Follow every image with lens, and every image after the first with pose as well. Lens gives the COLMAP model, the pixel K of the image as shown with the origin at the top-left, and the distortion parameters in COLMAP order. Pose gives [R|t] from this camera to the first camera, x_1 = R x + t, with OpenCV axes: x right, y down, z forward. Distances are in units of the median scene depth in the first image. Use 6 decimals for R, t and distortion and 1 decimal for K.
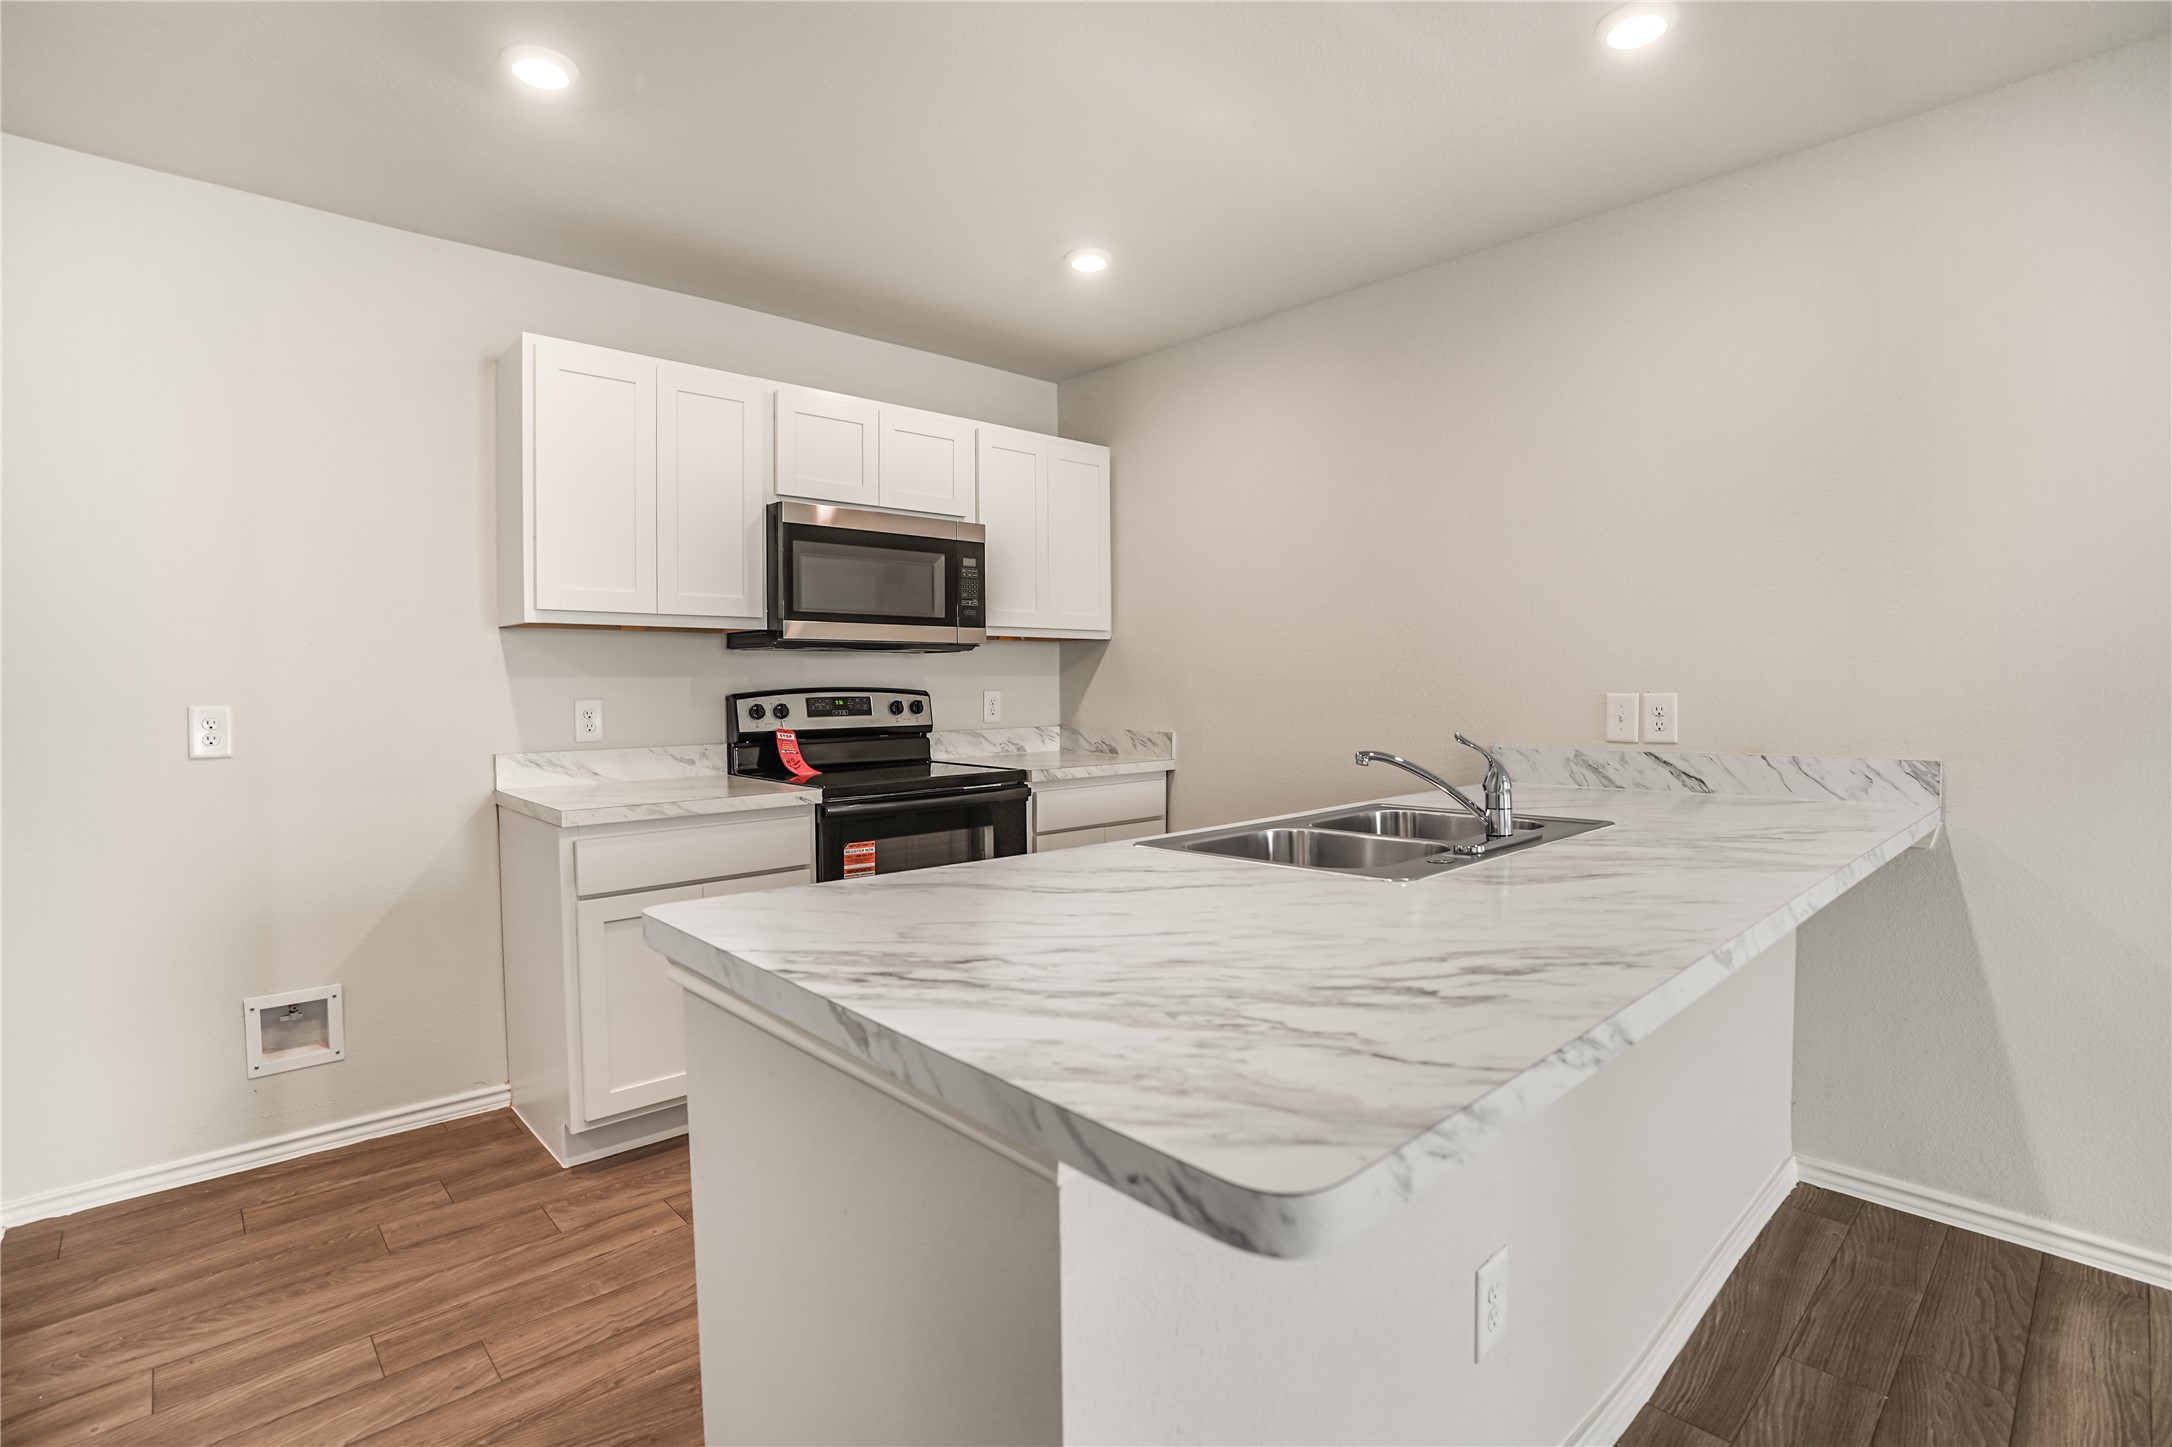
lens RADIAL K [[1049.4, 0, 1099.1], [0, 1049.4, 744.1], [0, 0, 1]] dist [-0.025267, 0.008955]
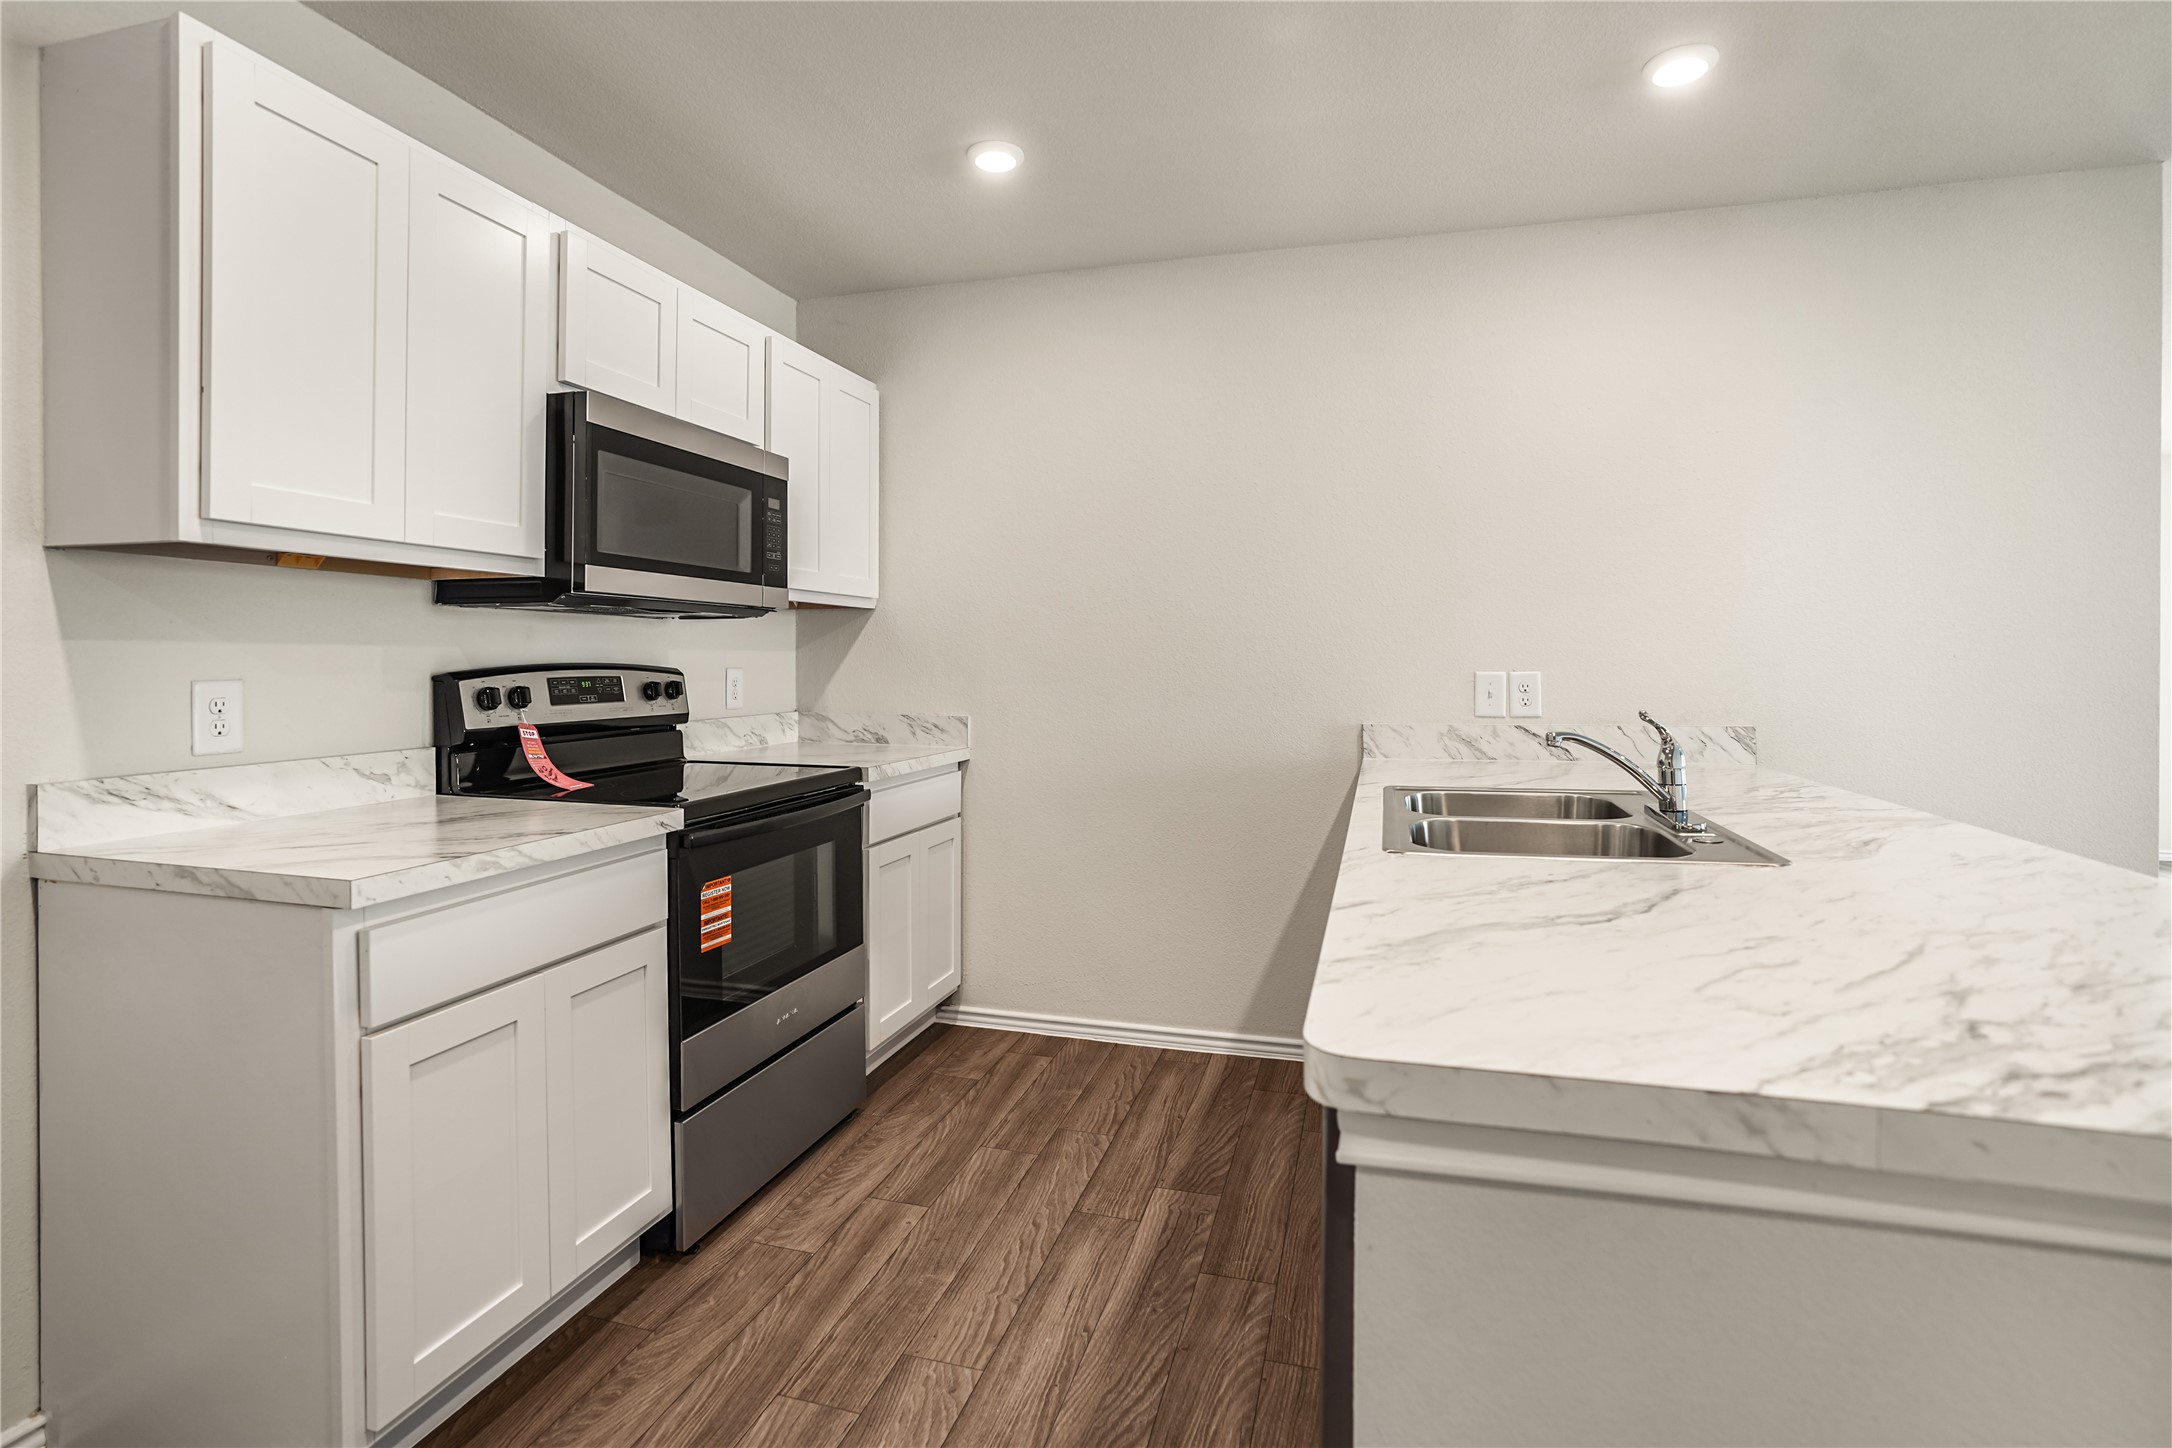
lens RADIAL K [[1049.4, 0, 1106.3], [0, 1049.4, 675.9], [0, 0, 1]] dist [-0.025267, 0.008955]
pose [[0.853899, -0.000680, 0.520439, -0.358520], [0.024359, 0.998955, -0.038662, -0.010667], [-0.519869, 0.045691, 0.853023, 0.241109]]
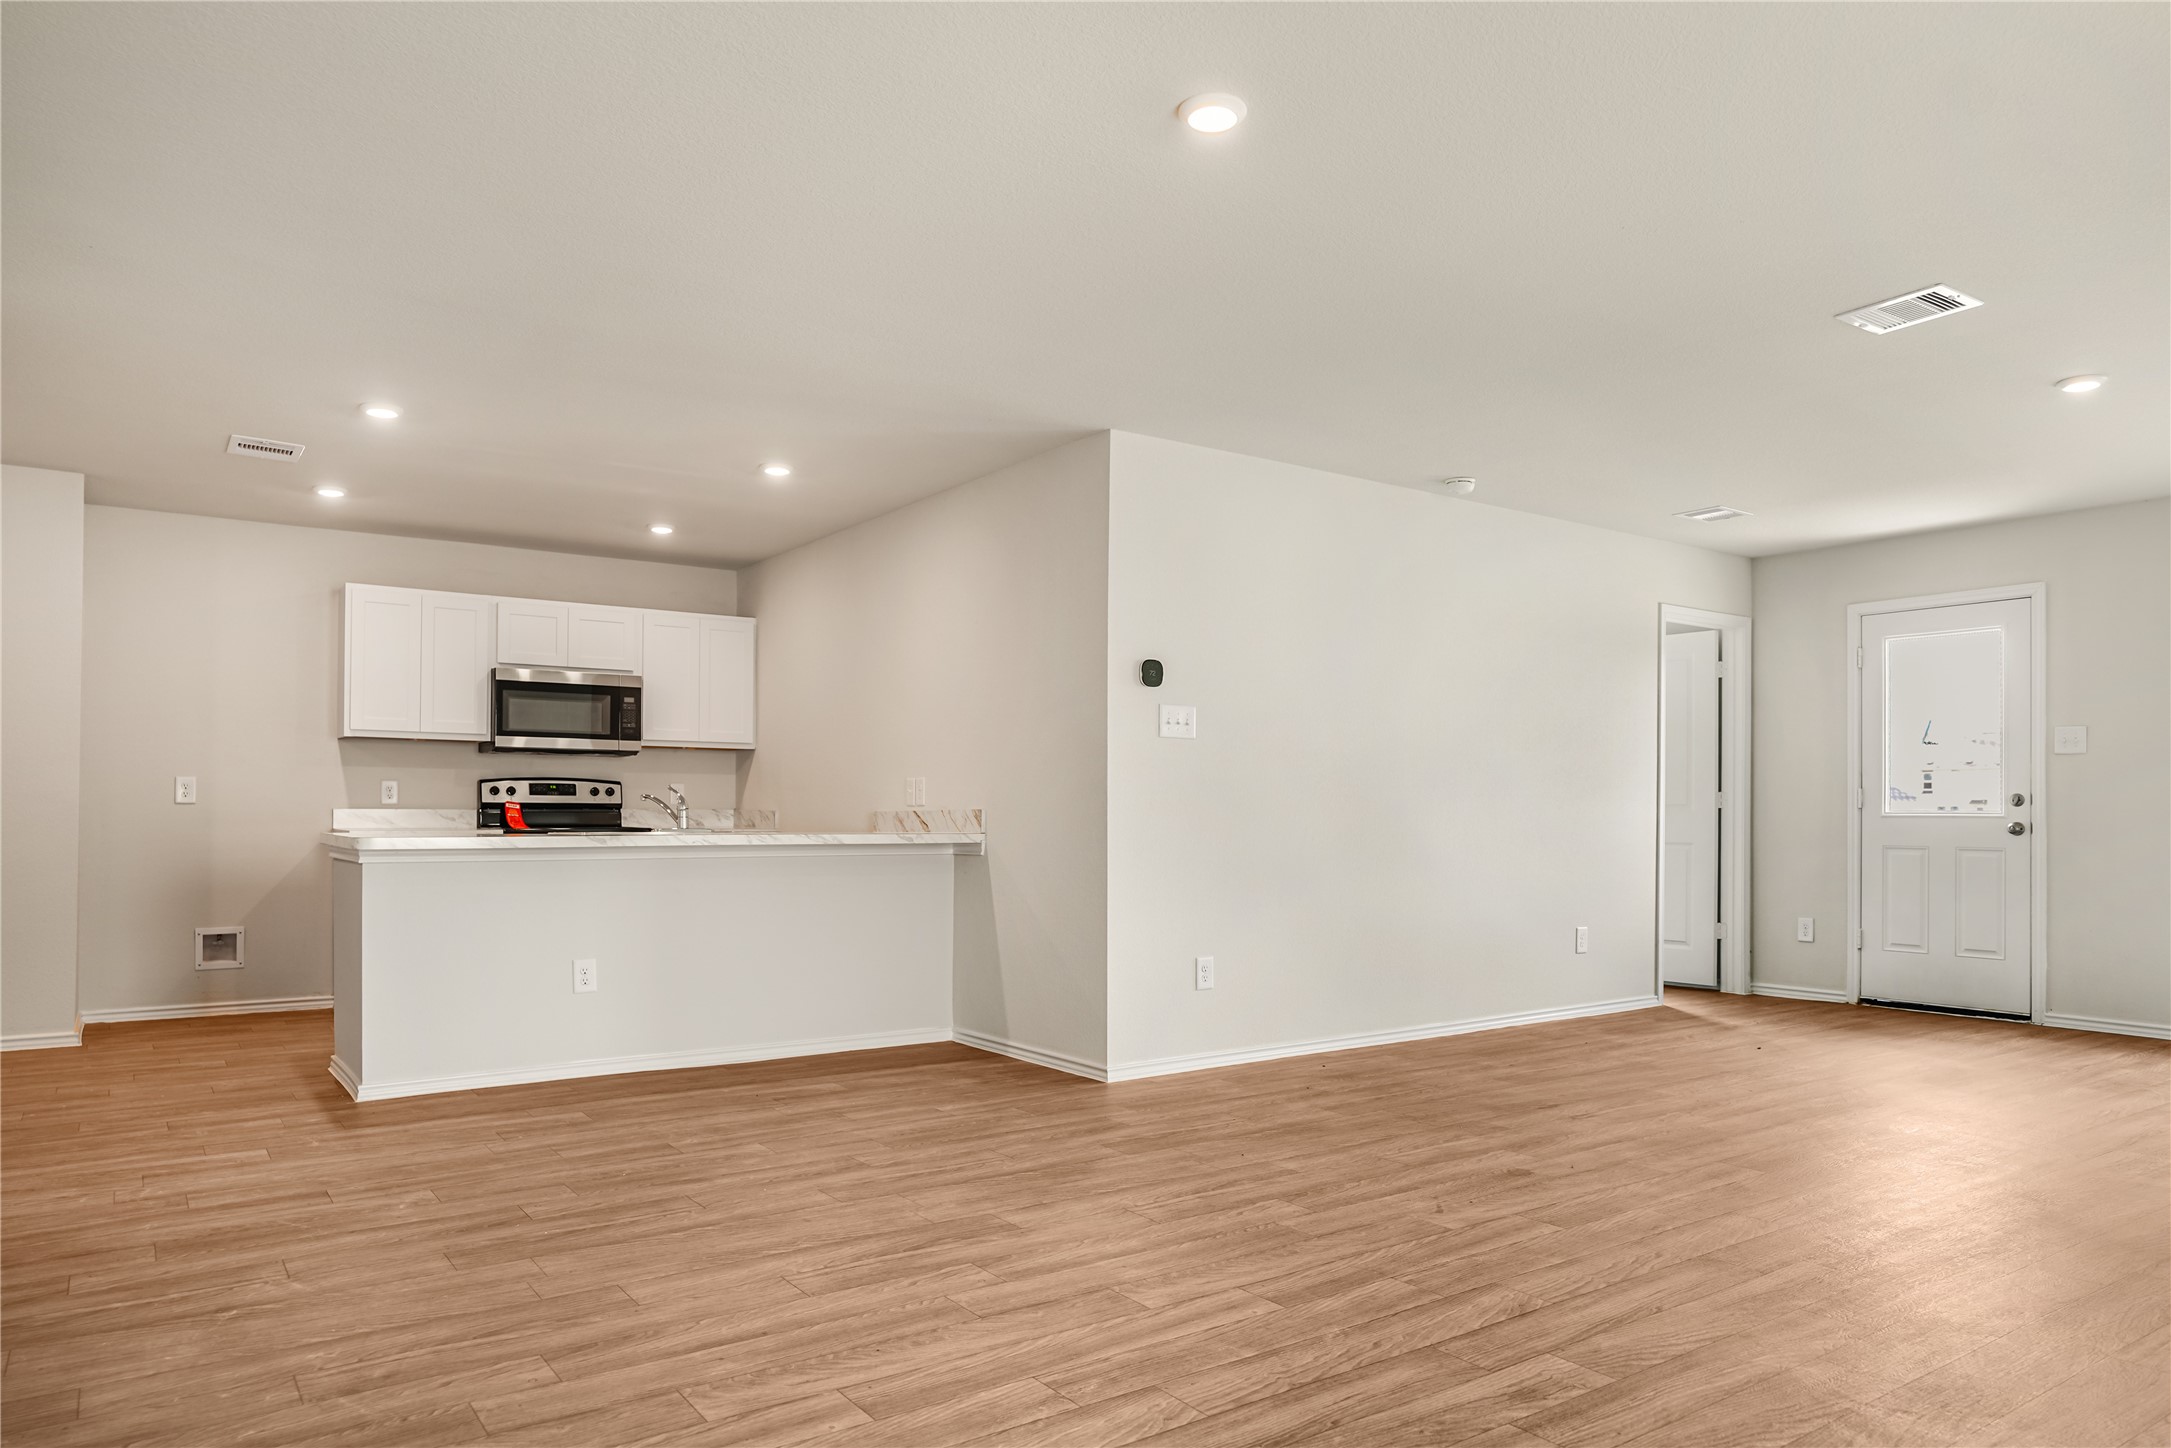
lens RADIAL K [[1343.5, 0, 1071.2], [0, 1343.5, 830.3], [0, 0, 1]] dist [0.009350, 0.017509]
pose [[0.990123, 0.012617, -0.139636, 0.939297], [-0.018589, 0.998964, -0.041546, 0.111188], [0.138967, 0.043731, 0.989331, -1.051628]]
